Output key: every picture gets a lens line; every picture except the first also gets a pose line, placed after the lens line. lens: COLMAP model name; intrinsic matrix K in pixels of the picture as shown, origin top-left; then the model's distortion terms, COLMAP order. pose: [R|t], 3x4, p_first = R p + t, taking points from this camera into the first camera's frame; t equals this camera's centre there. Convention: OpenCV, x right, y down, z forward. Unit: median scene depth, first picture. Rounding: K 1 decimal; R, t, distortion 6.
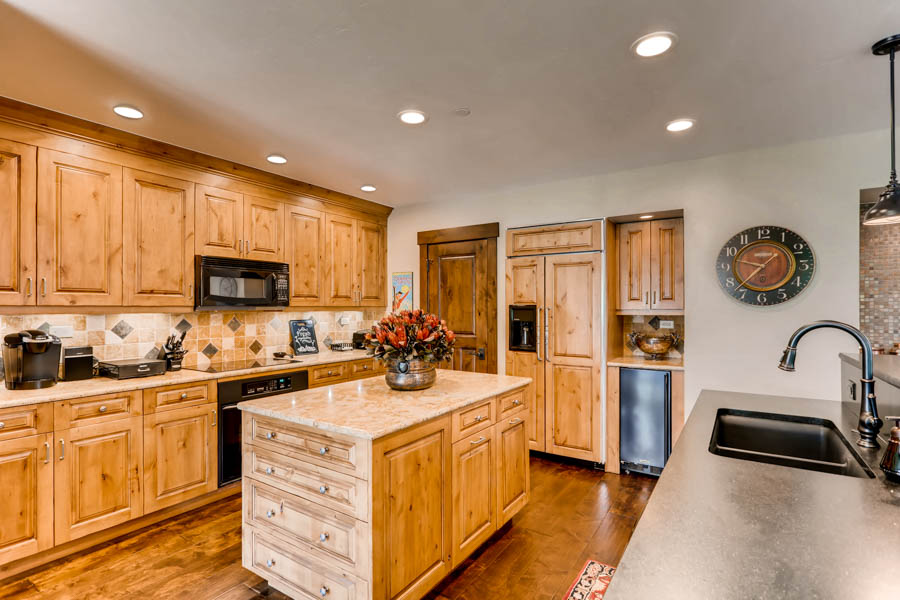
lens RADIAL K [[437.5, 0, 451.3], [0, 437.5, 308.5], [0, 0, 1]] dist [-0.001647, -0.000387]
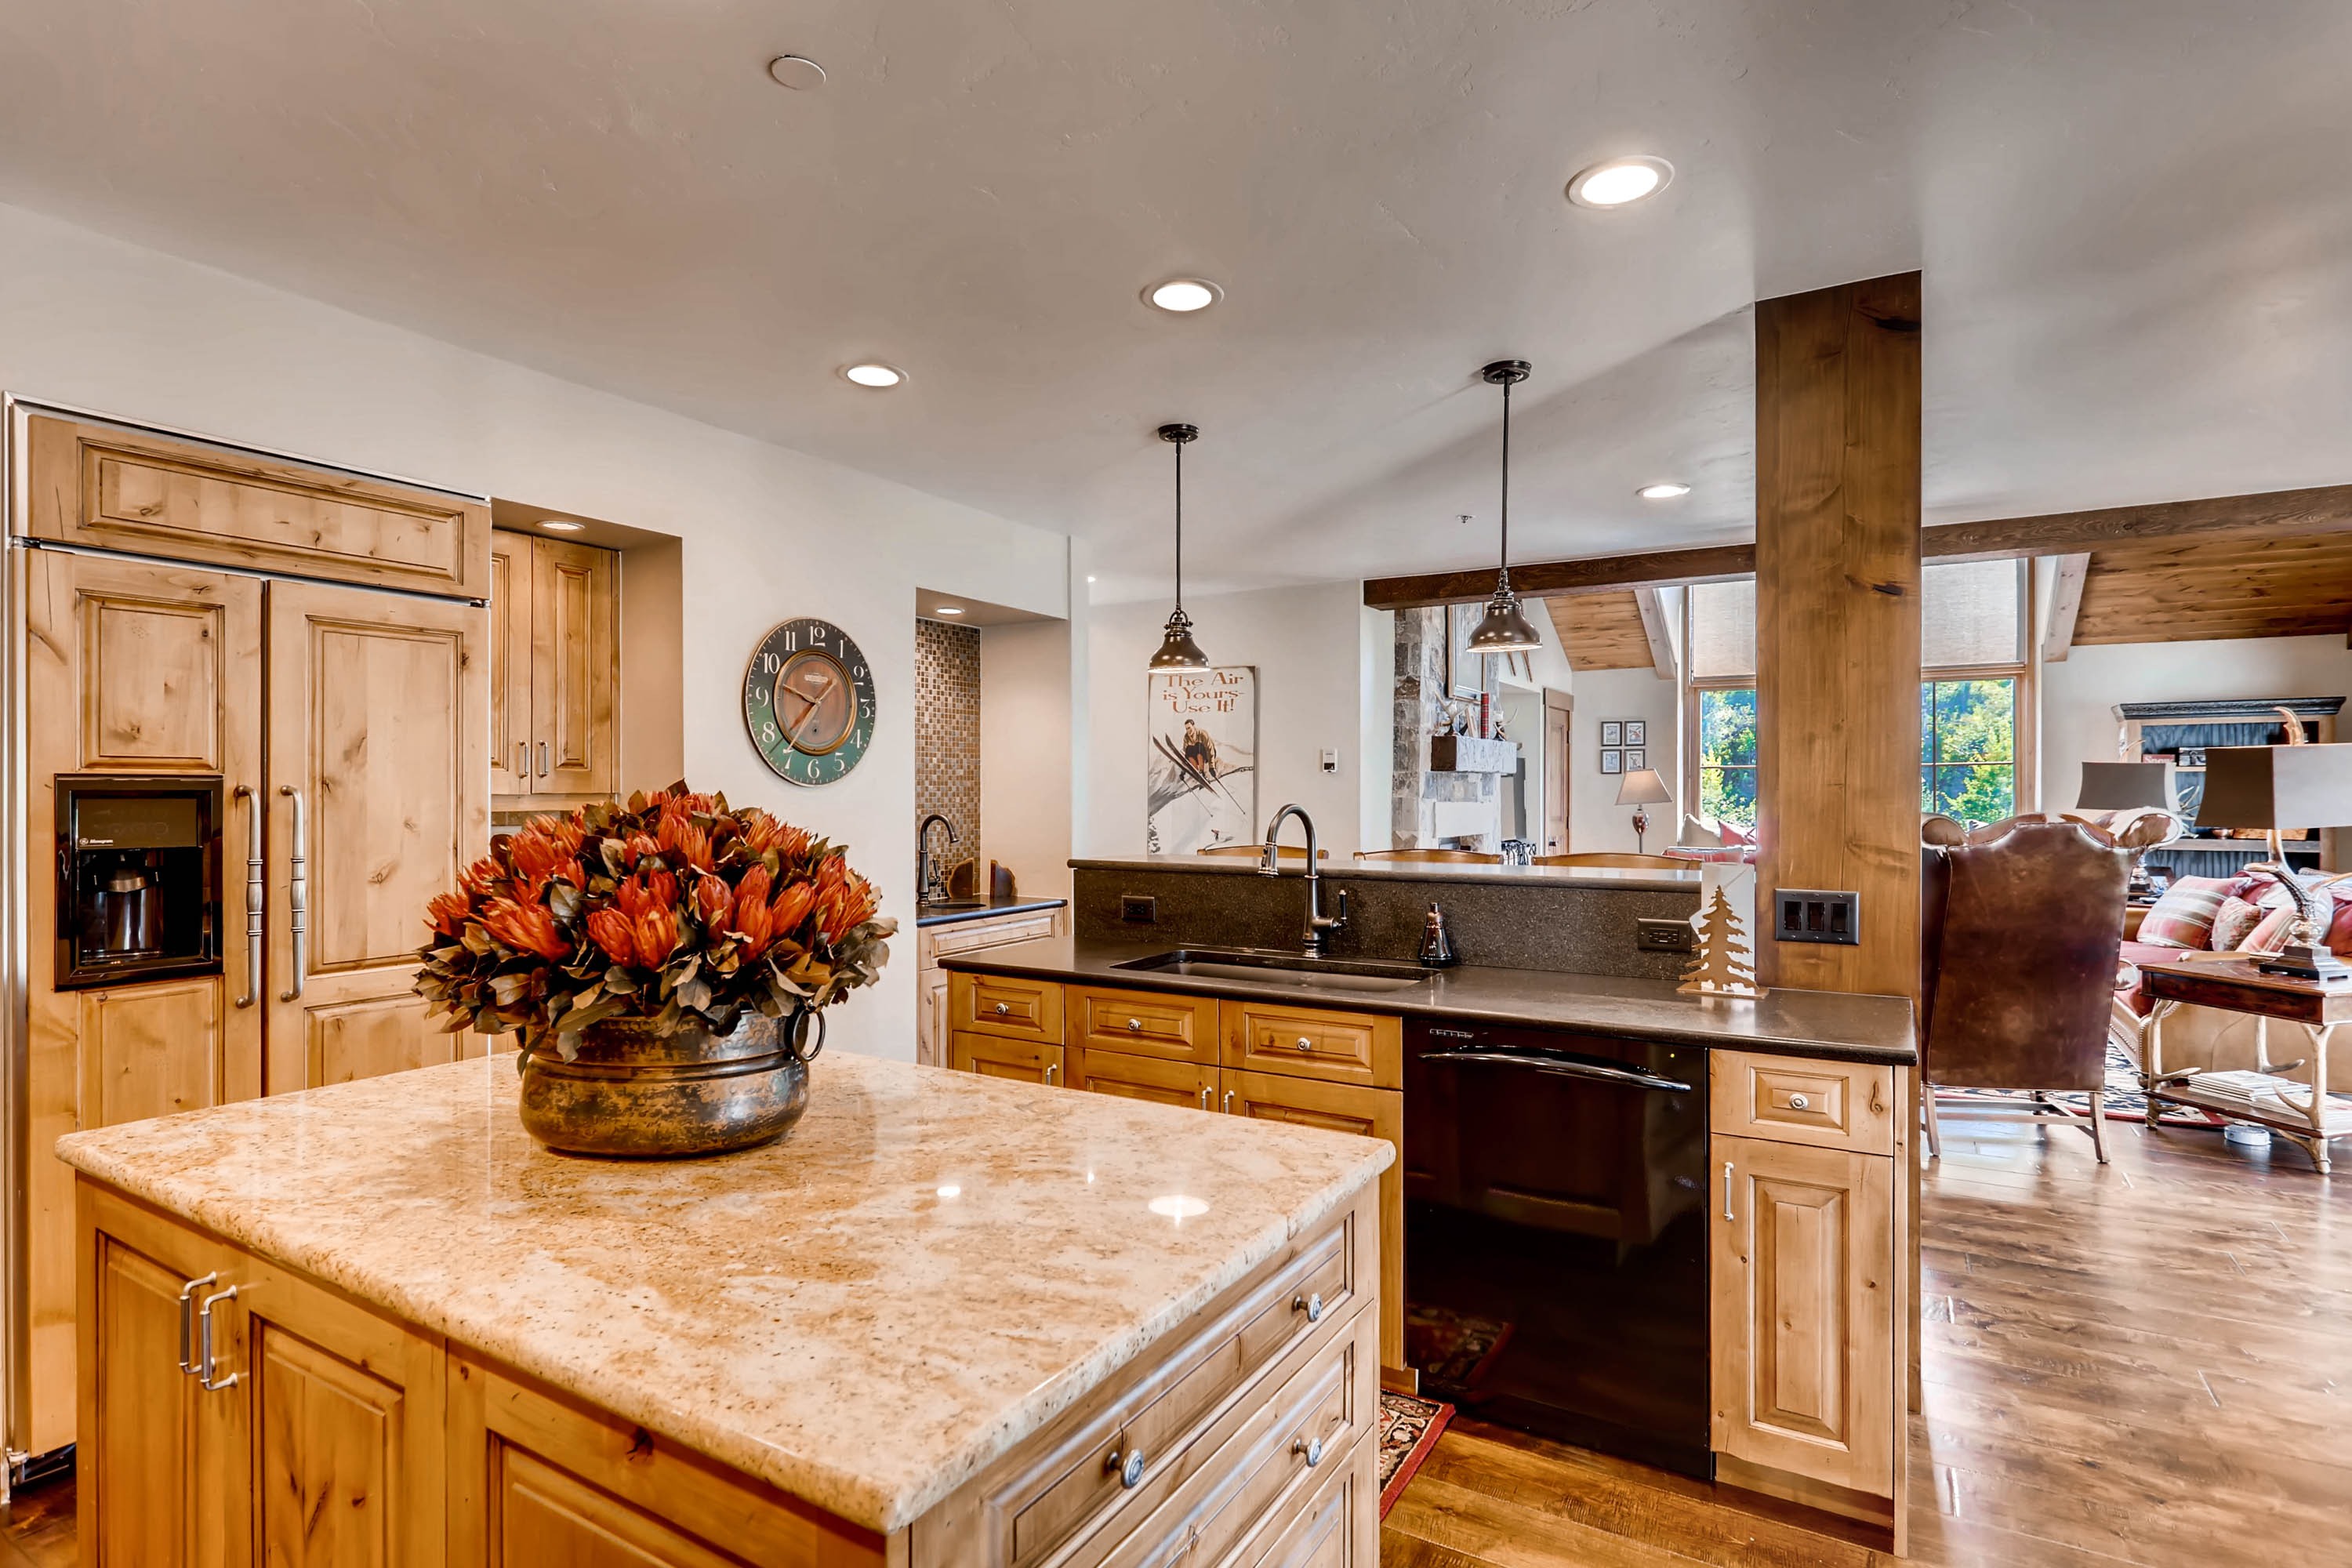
lens RADIAL K [[1143.3, 0, 1179.4], [0, 1143.3, 786.4], [0, 0, 1]] dist [-0.001647, -0.000387]
pose [[-0.024634, 0.007057, 0.999672, -0.451295], [0.005631, 0.999960, -0.006920, 0.005230], [-0.999681, 0.005459, -0.024672, 0.510482]]
